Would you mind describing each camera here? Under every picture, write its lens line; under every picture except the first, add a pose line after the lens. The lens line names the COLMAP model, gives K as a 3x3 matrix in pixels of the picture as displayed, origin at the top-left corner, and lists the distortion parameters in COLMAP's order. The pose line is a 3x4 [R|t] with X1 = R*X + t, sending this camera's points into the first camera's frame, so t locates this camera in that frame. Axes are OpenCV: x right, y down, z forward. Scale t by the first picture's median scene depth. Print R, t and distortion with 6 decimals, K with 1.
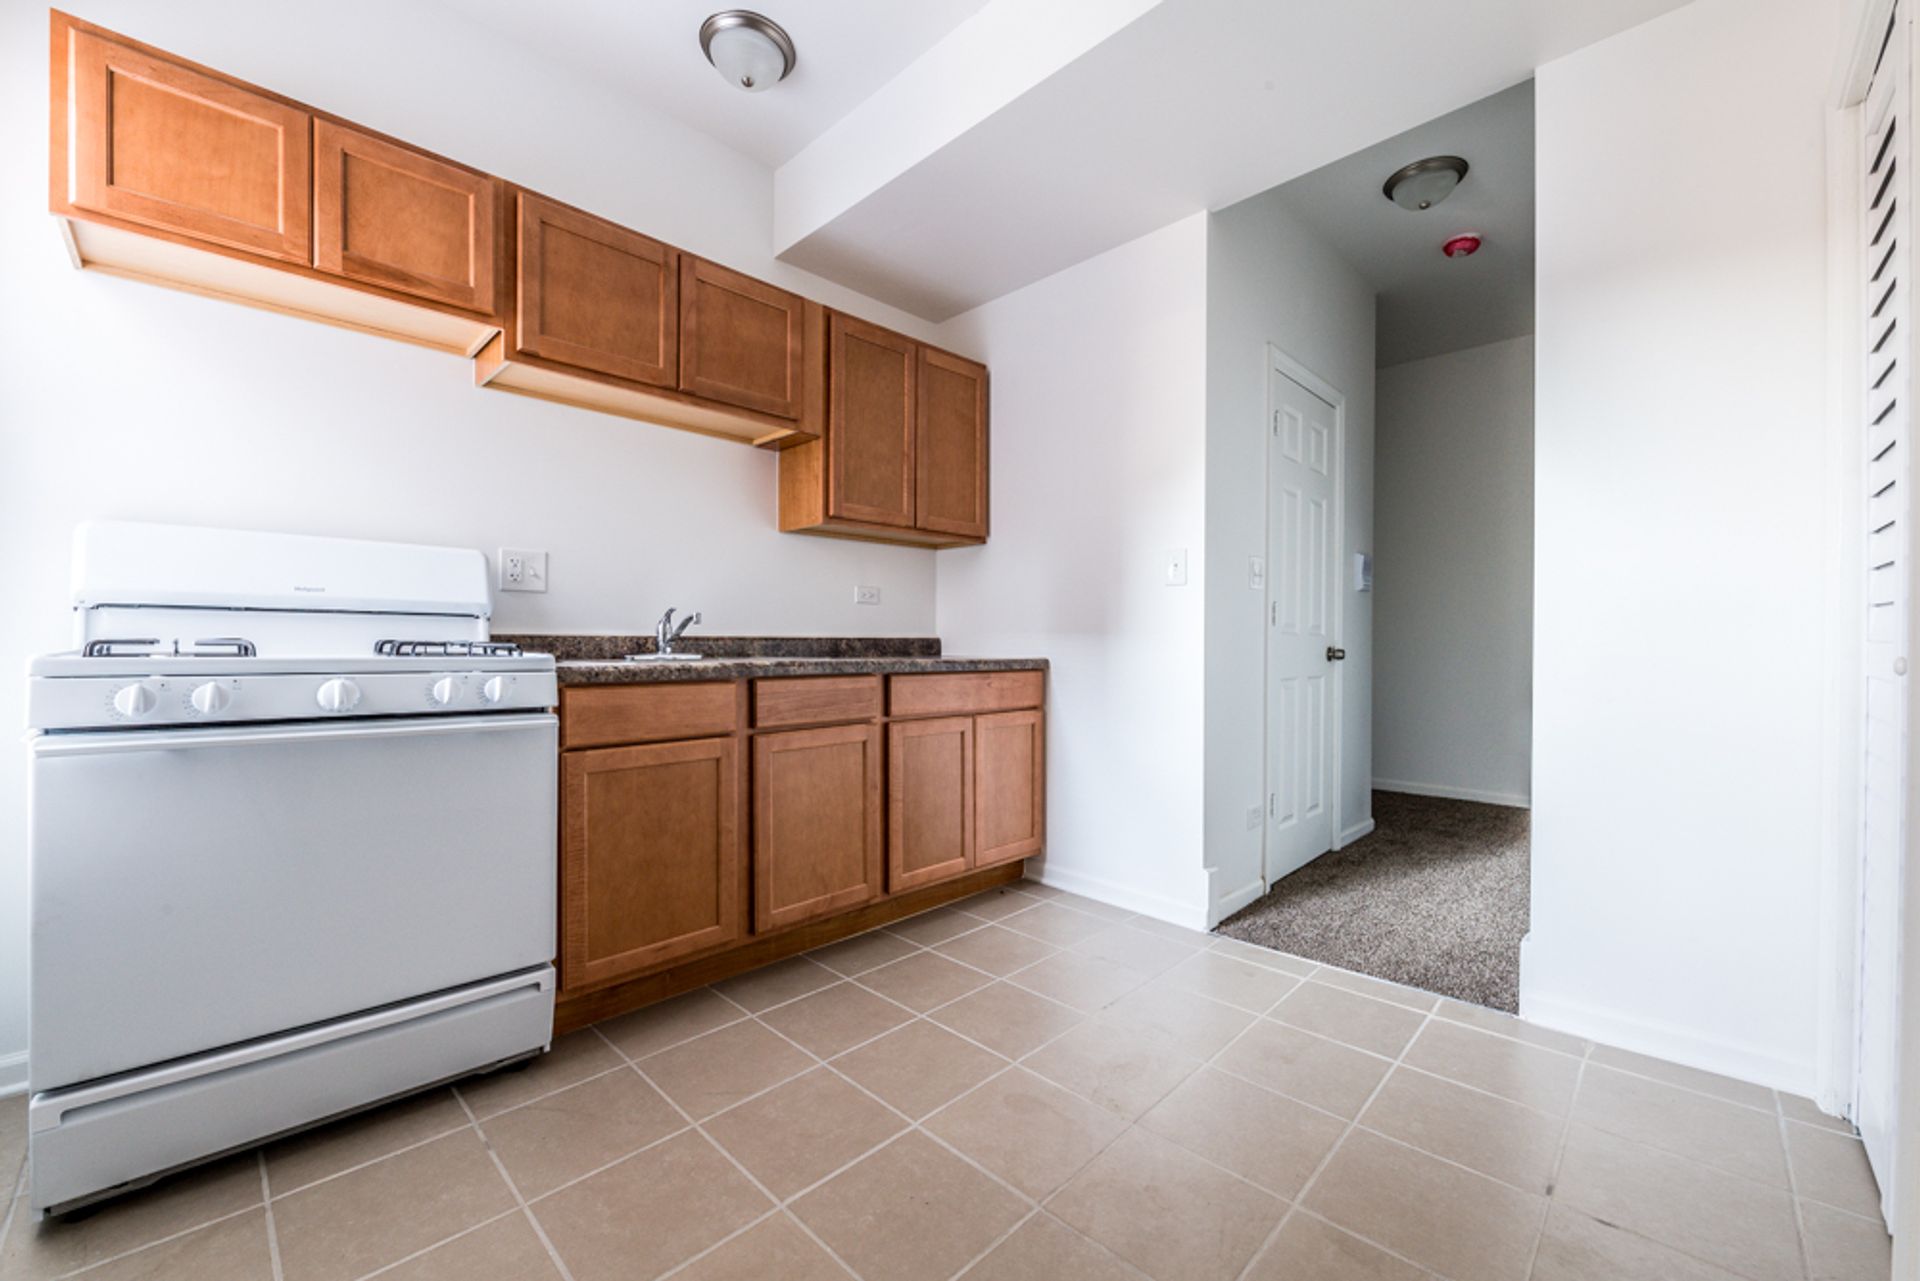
lens RADIAL K [[765.3, 0, 953.5], [0, 765.3, 640.3], [0, 0, 1]] dist [0.000327, -0.005532]
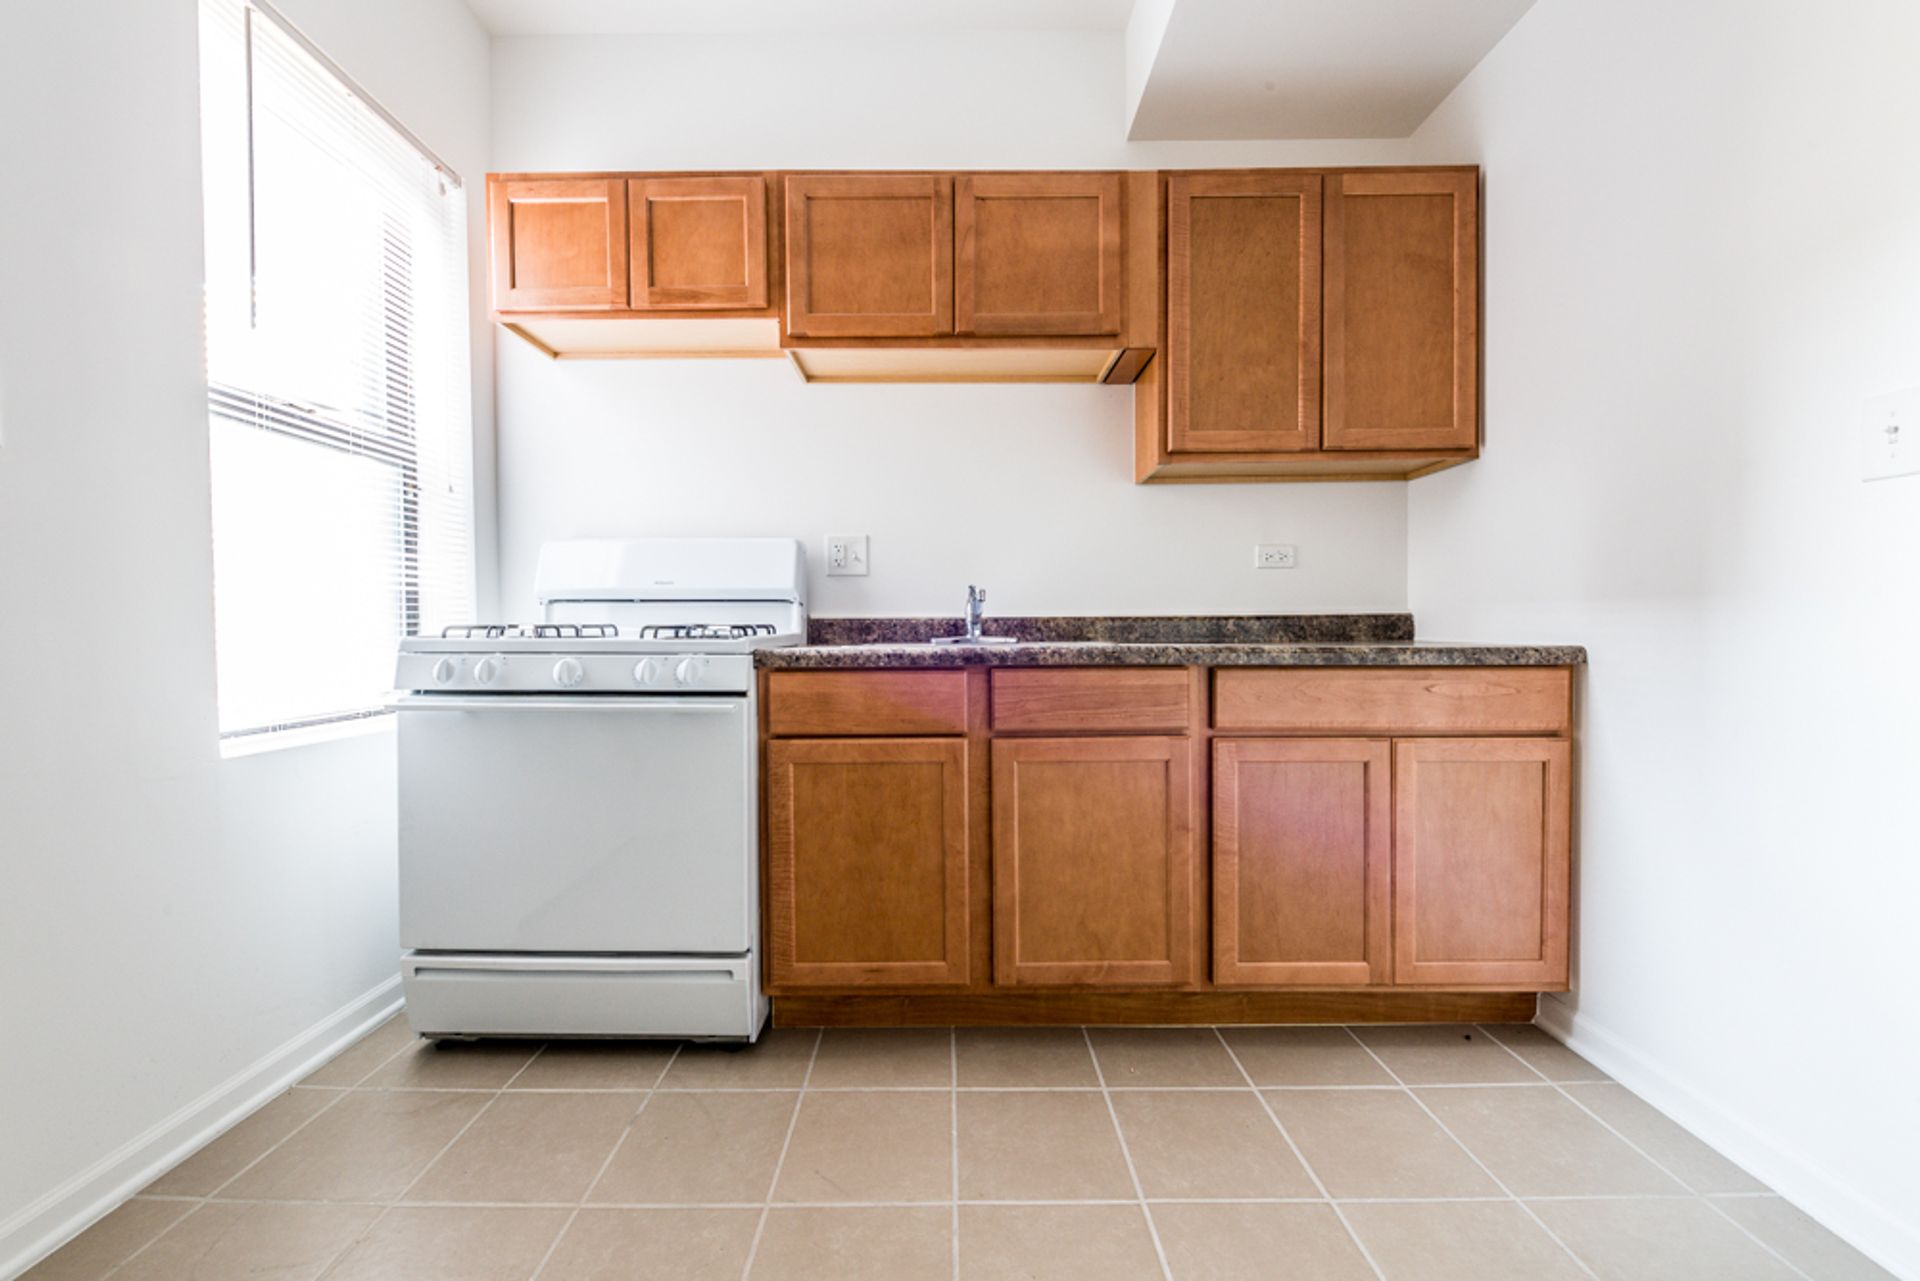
lens RADIAL K [[765.3, 0, 953.5], [0, 765.3, 640.3], [0, 0, 1]] dist [0.000327, -0.005532]
pose [[0.699088, 0.002994, -0.715029, 0.260598], [0.010952, 0.999829, 0.014894, 0.008145], [0.714951, -0.018243, 0.698936, 0.379791]]
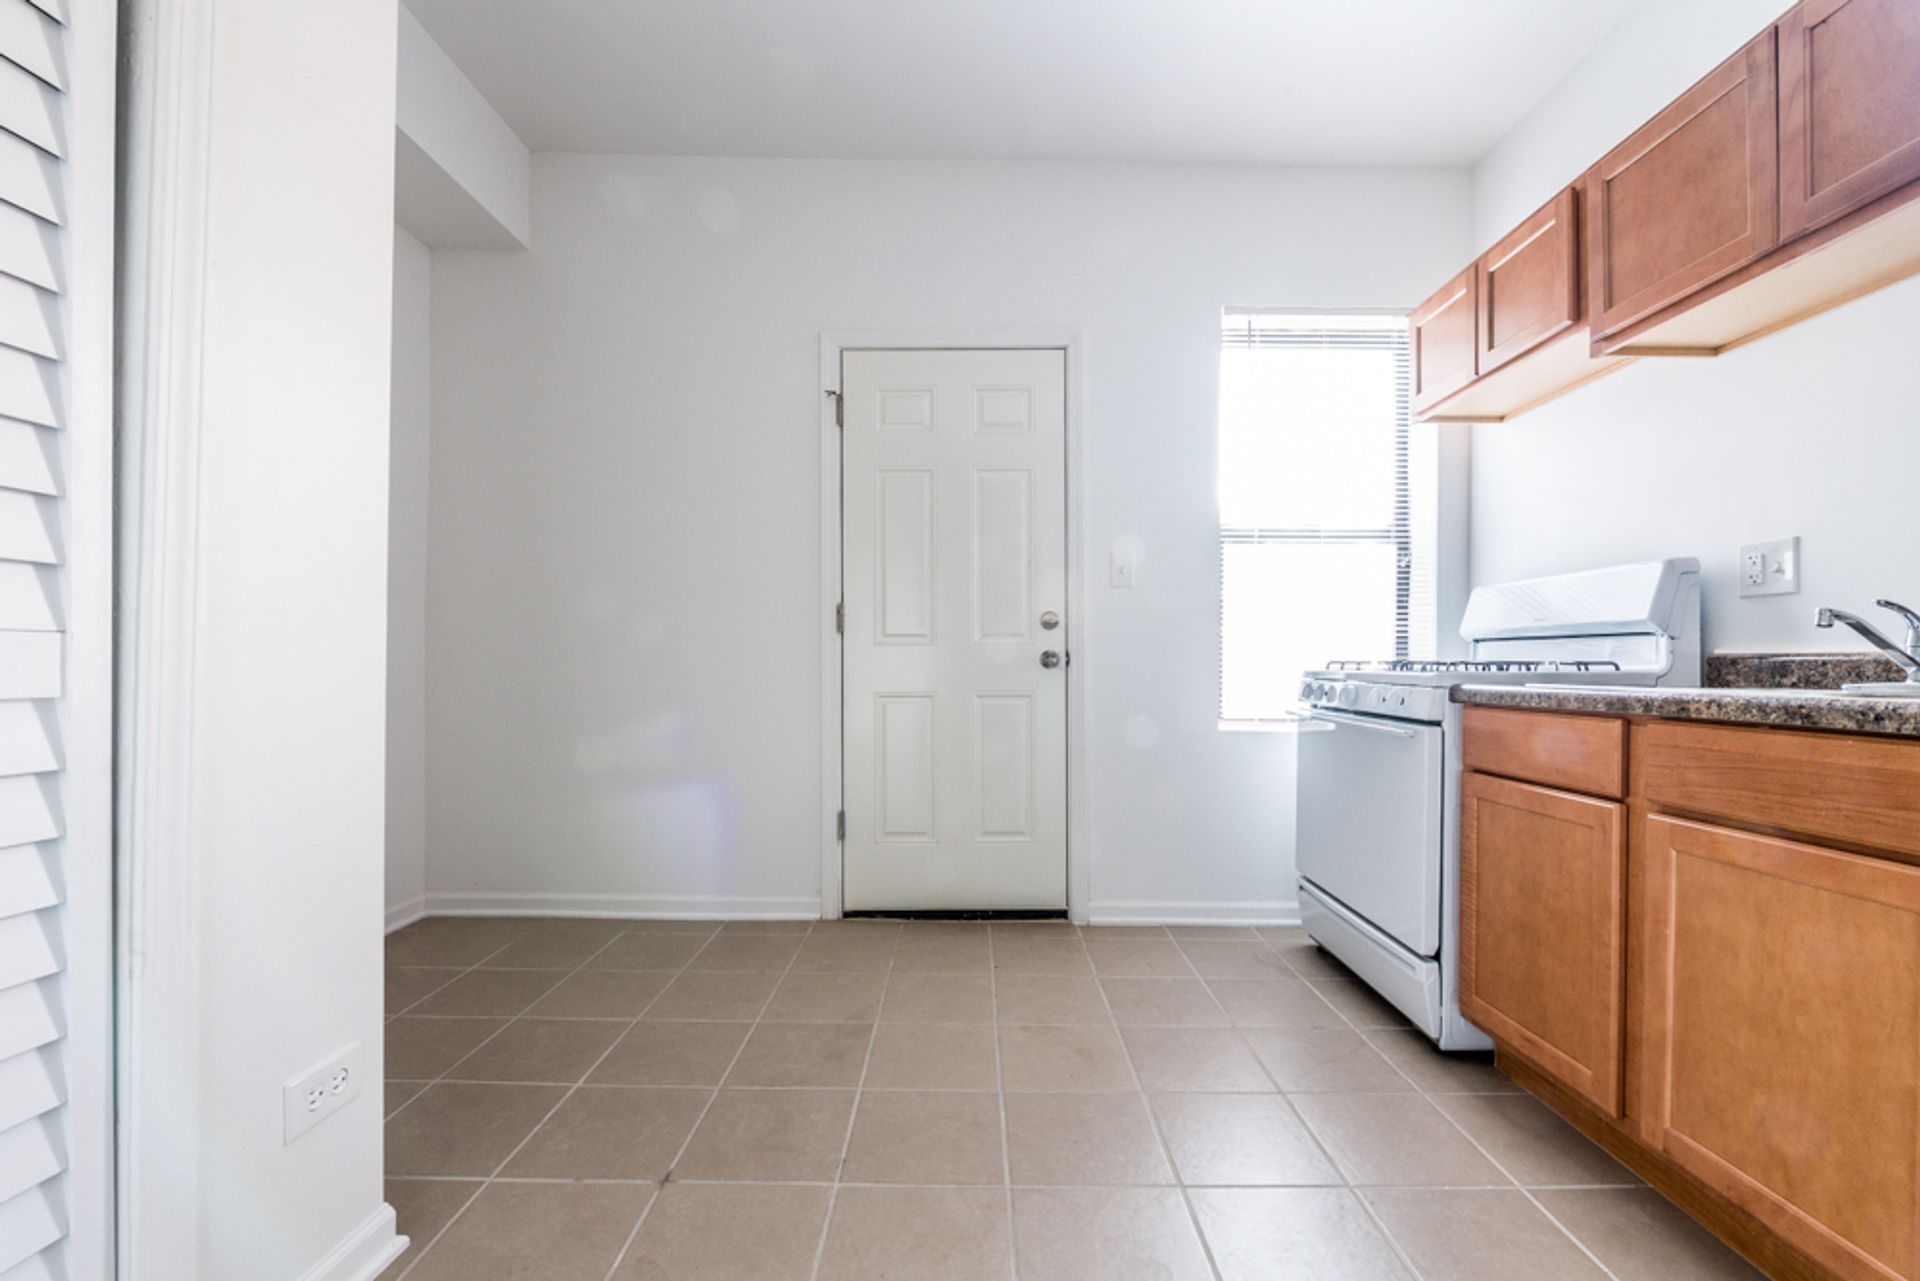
lens RADIAL K [[765.3, 0, 953.5], [0, 765.3, 640.3], [0, 0, 1]] dist [0.000327, -0.005532]
pose [[-0.729934, -0.030068, -0.682856, 0.516373], [-0.008736, 0.999361, -0.034667, 0.012634], [0.683462, -0.019339, -0.729730, 0.981142]]
